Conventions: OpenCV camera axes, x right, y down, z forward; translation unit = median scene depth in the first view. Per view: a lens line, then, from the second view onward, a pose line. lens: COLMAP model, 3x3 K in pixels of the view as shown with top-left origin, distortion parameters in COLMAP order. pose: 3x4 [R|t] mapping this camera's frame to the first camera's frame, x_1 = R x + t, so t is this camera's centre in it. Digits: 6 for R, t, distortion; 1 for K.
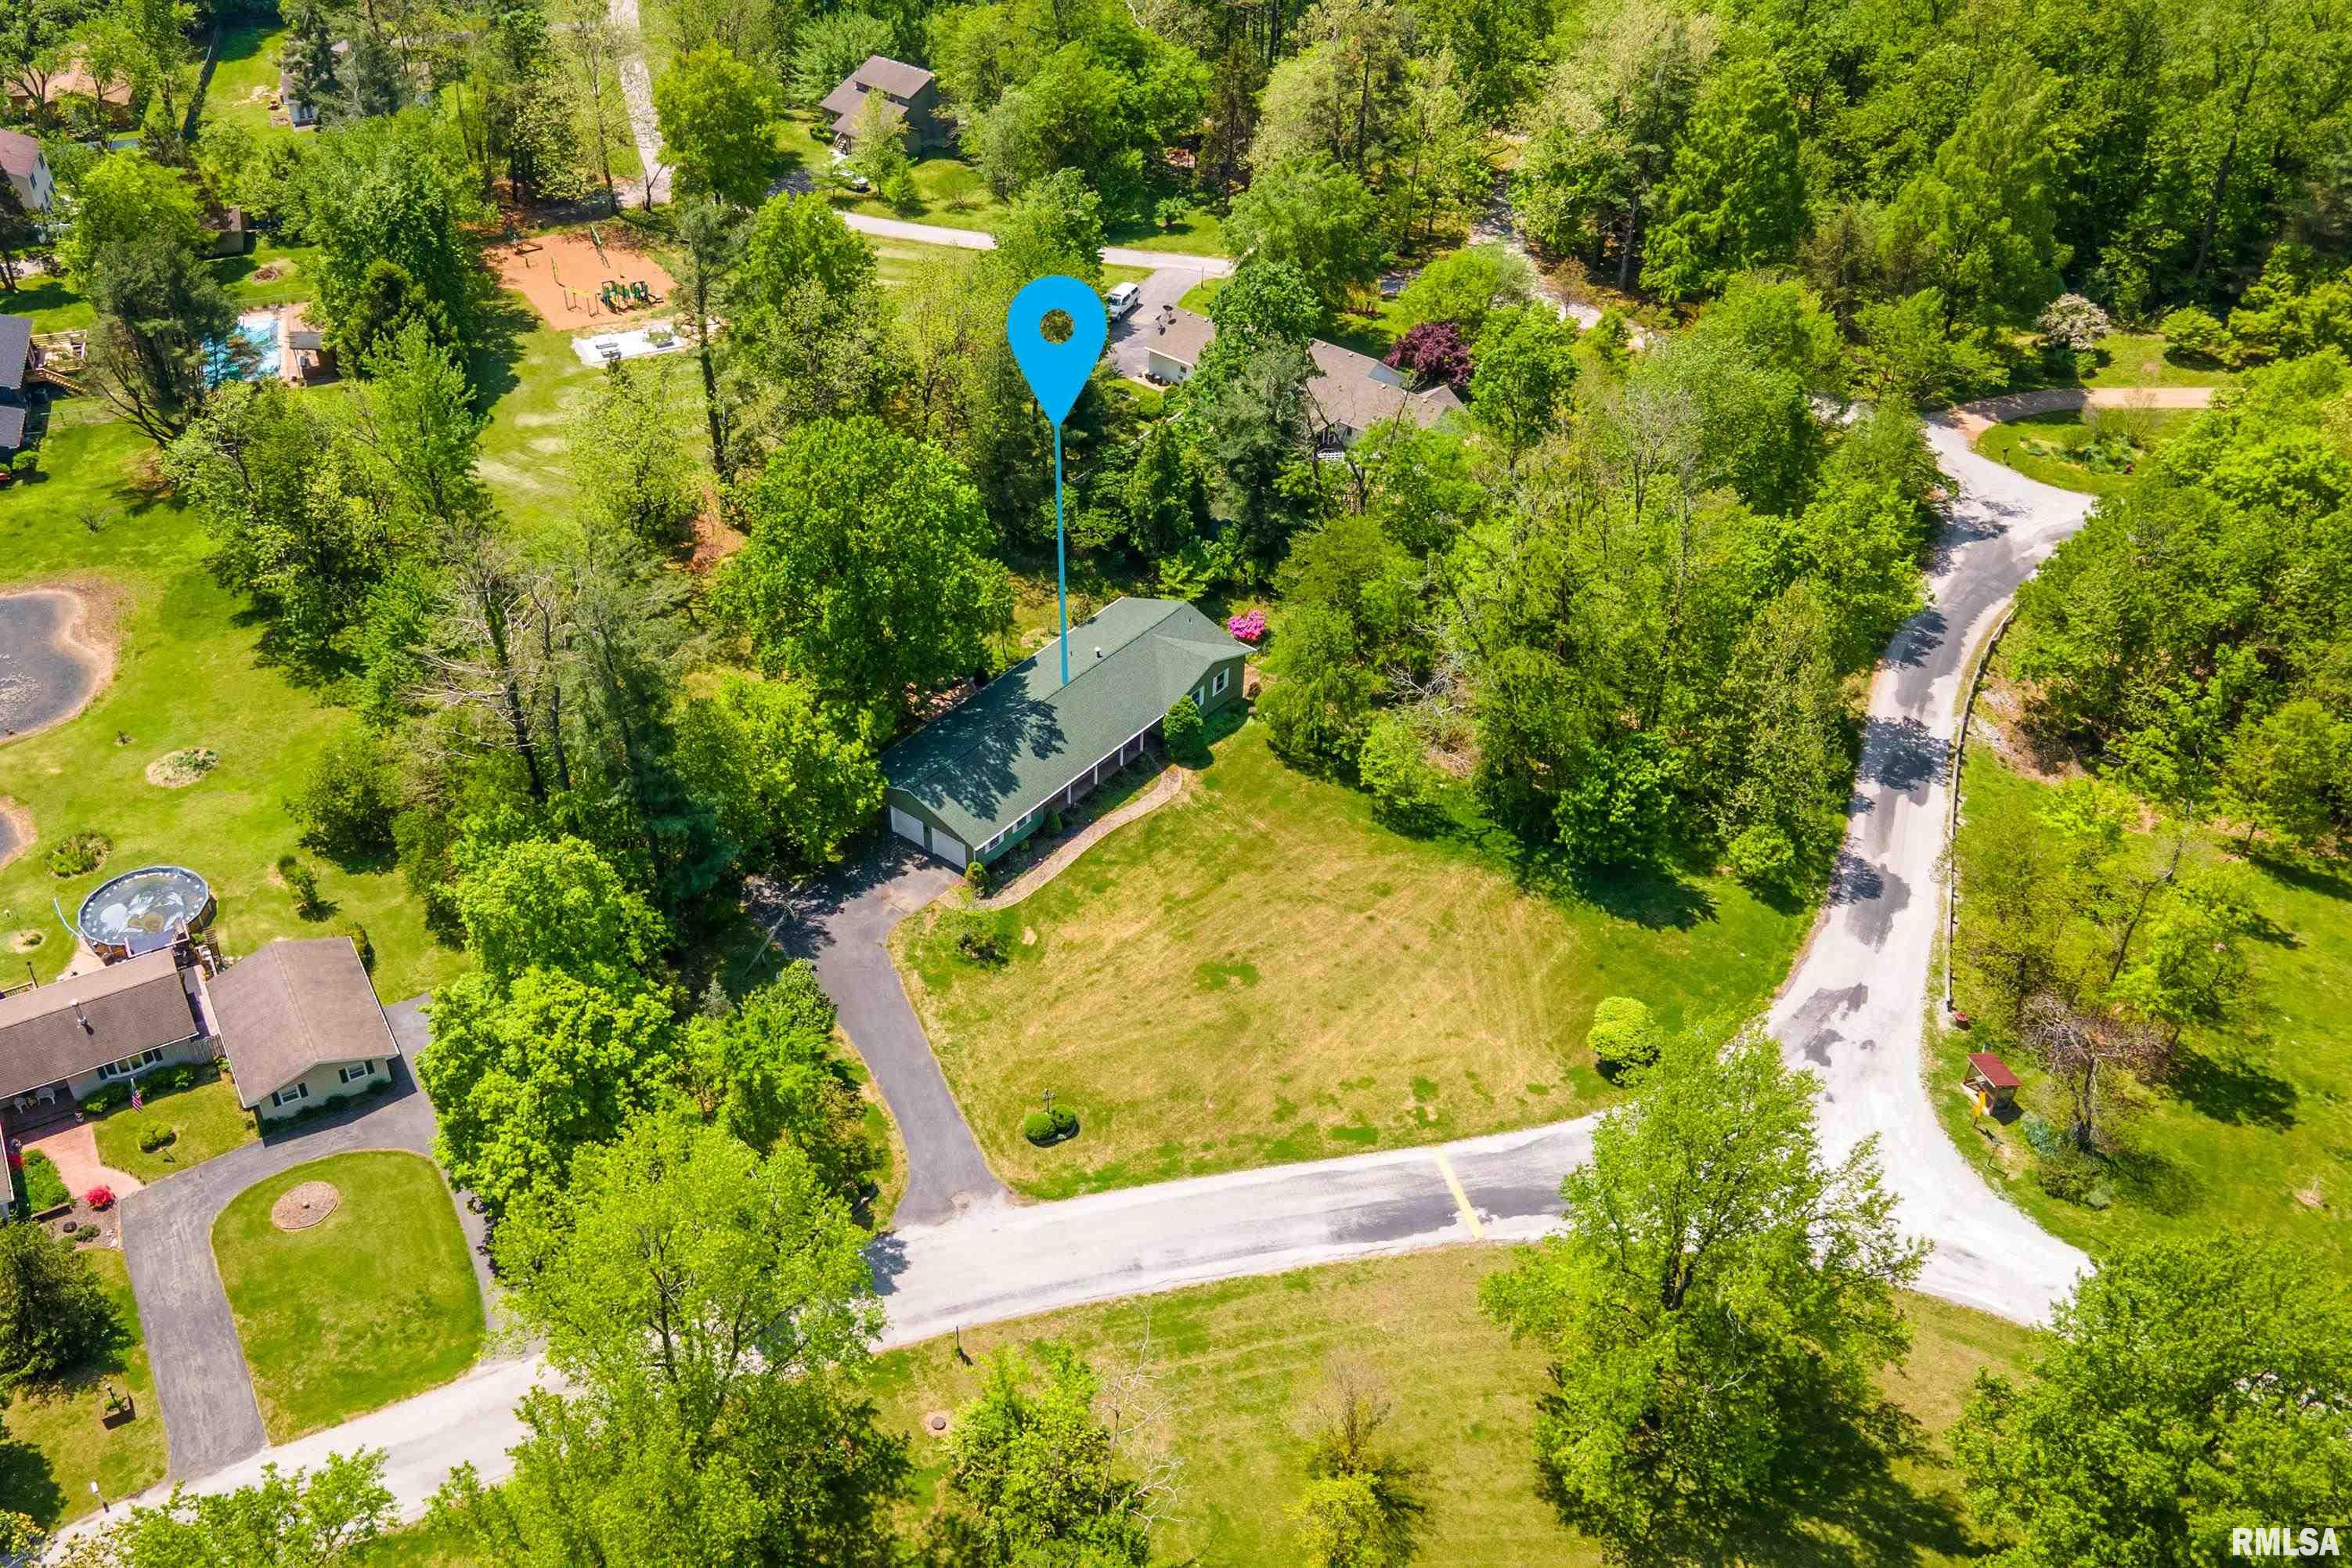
lens RADIAL K [[2098.2, 0, 886.2], [0, 2098.2, 784.4], [0, 0, 1]] dist [0.007885, 0.001051]
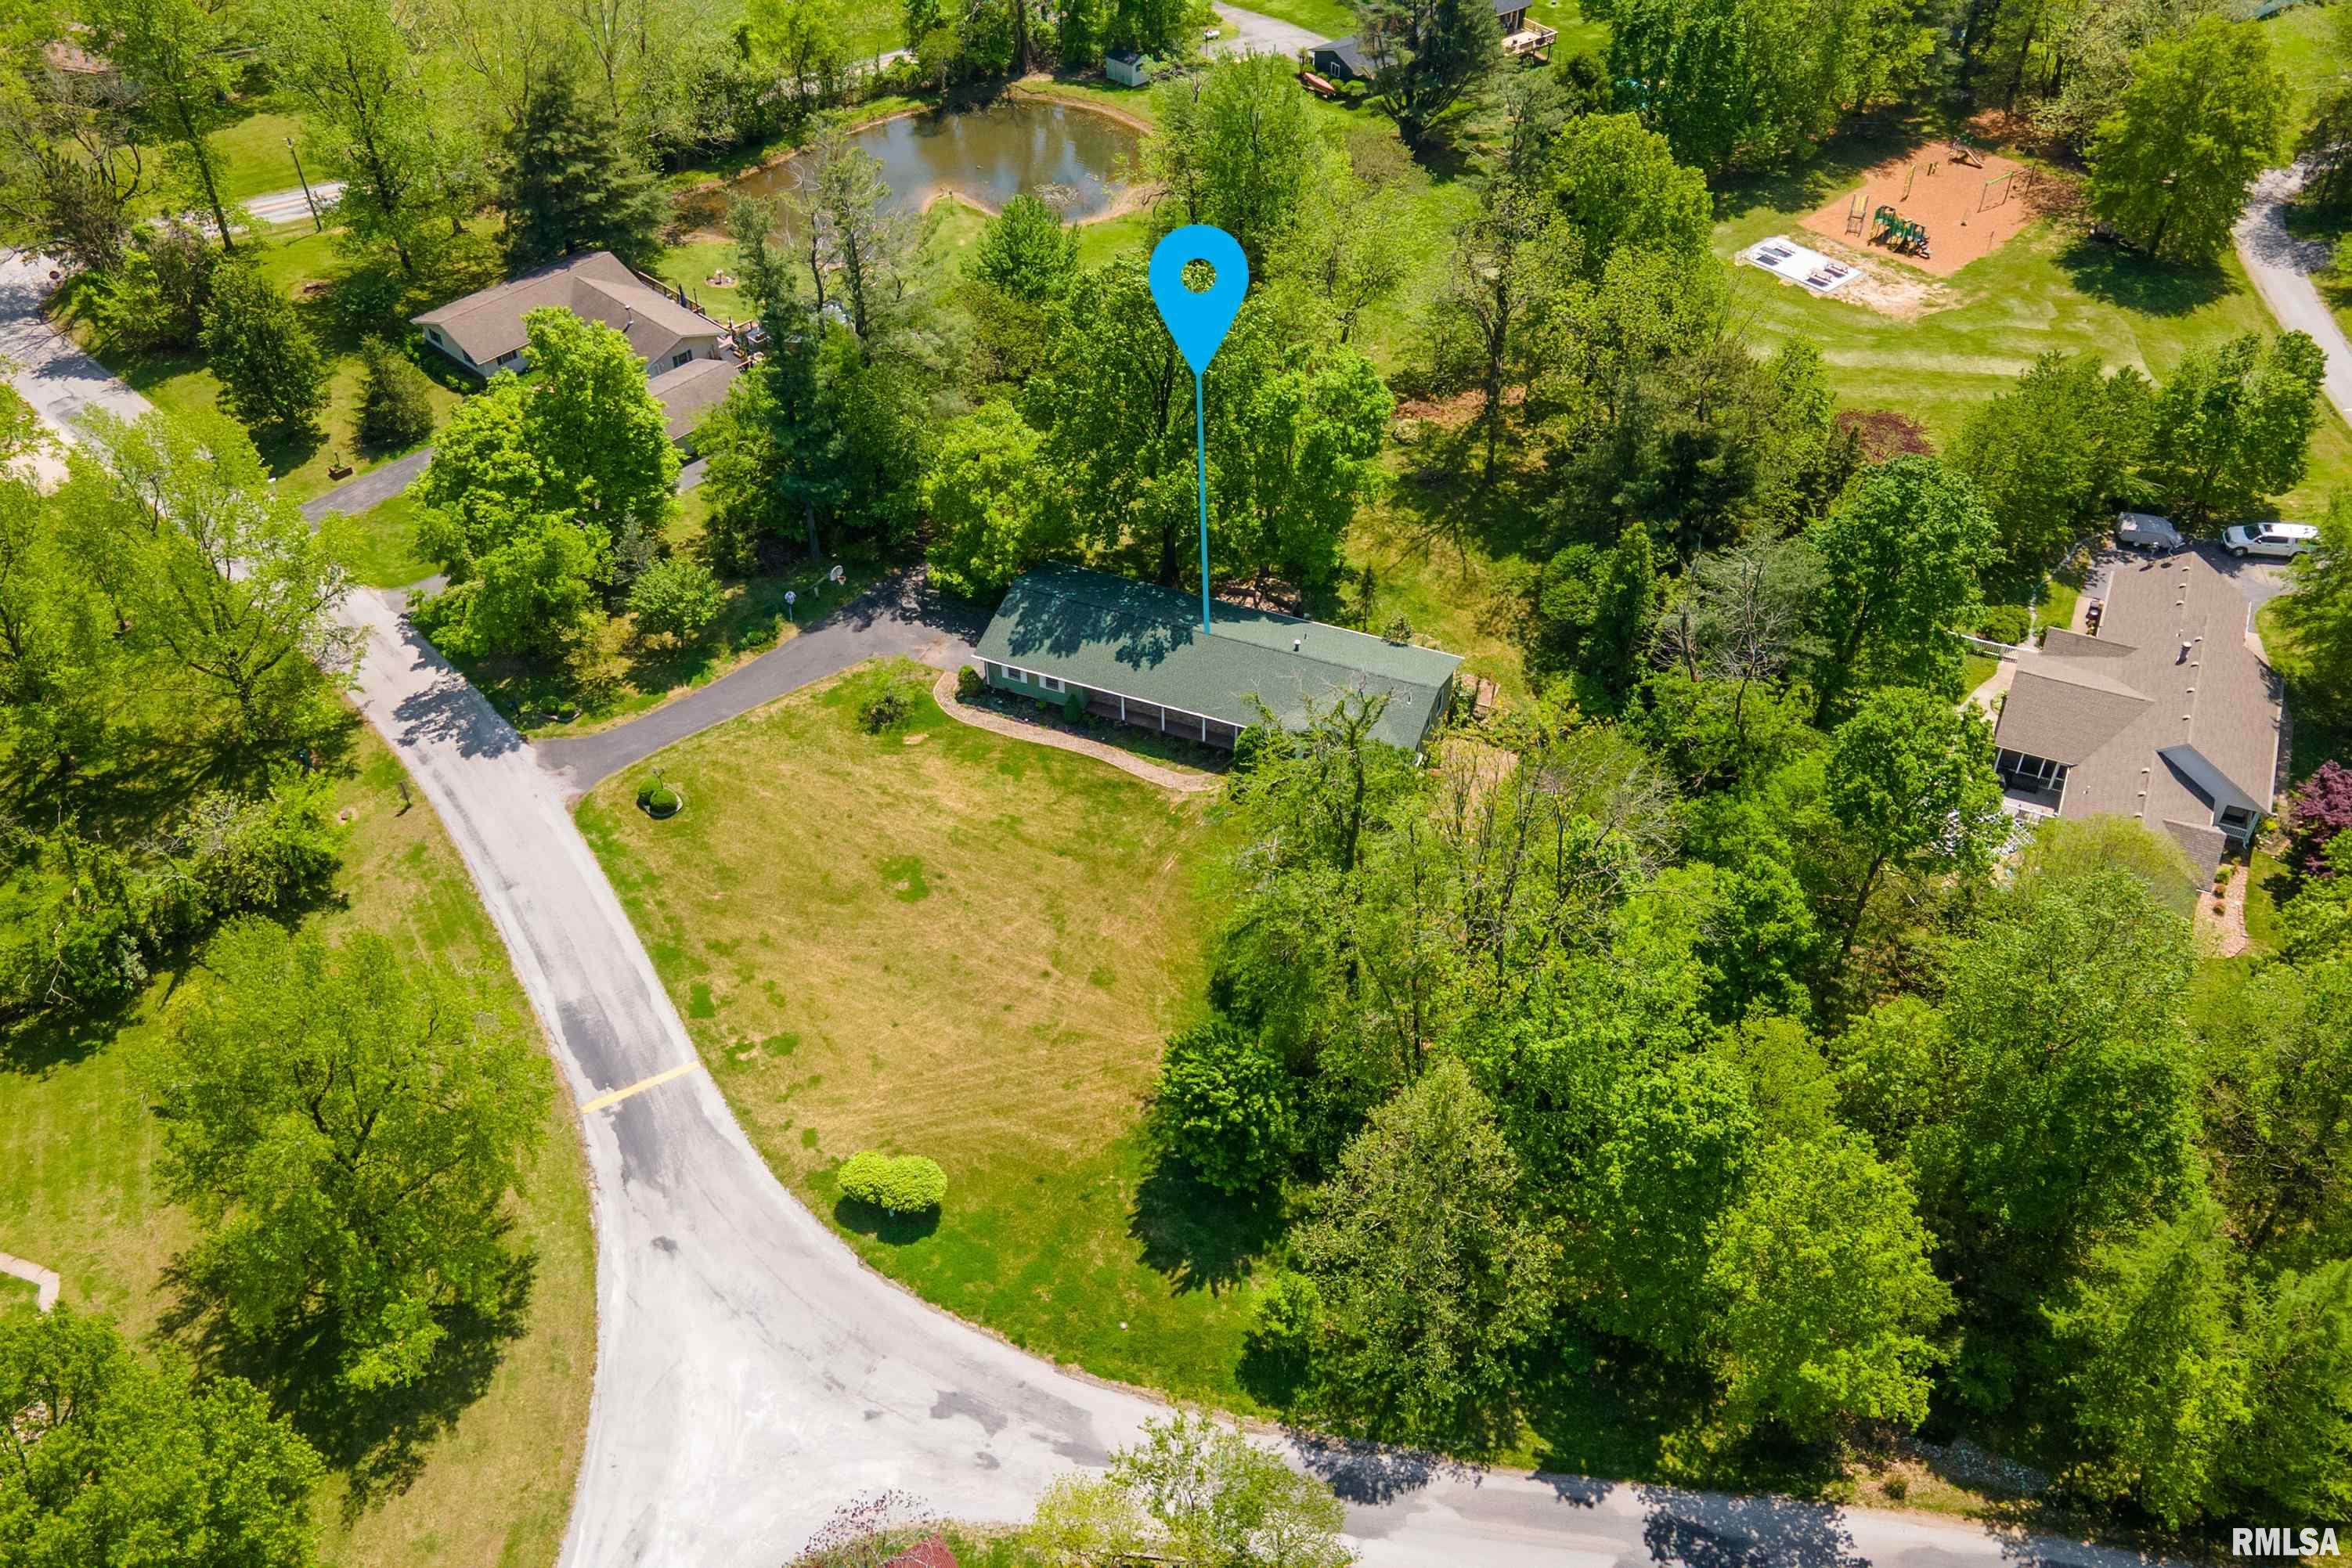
lens RADIAL K [[1912.4, 0, 1073.1], [0, 1912.4, 789.6], [0, 0, 1]] dist [0.065124, -0.233557]
pose [[0.323132, 0.657769, -0.680386, 0.836969], [-0.551905, 0.715015, 0.429133, -0.398034], [0.768757, 0.236842, 0.594070, 0.563678]]
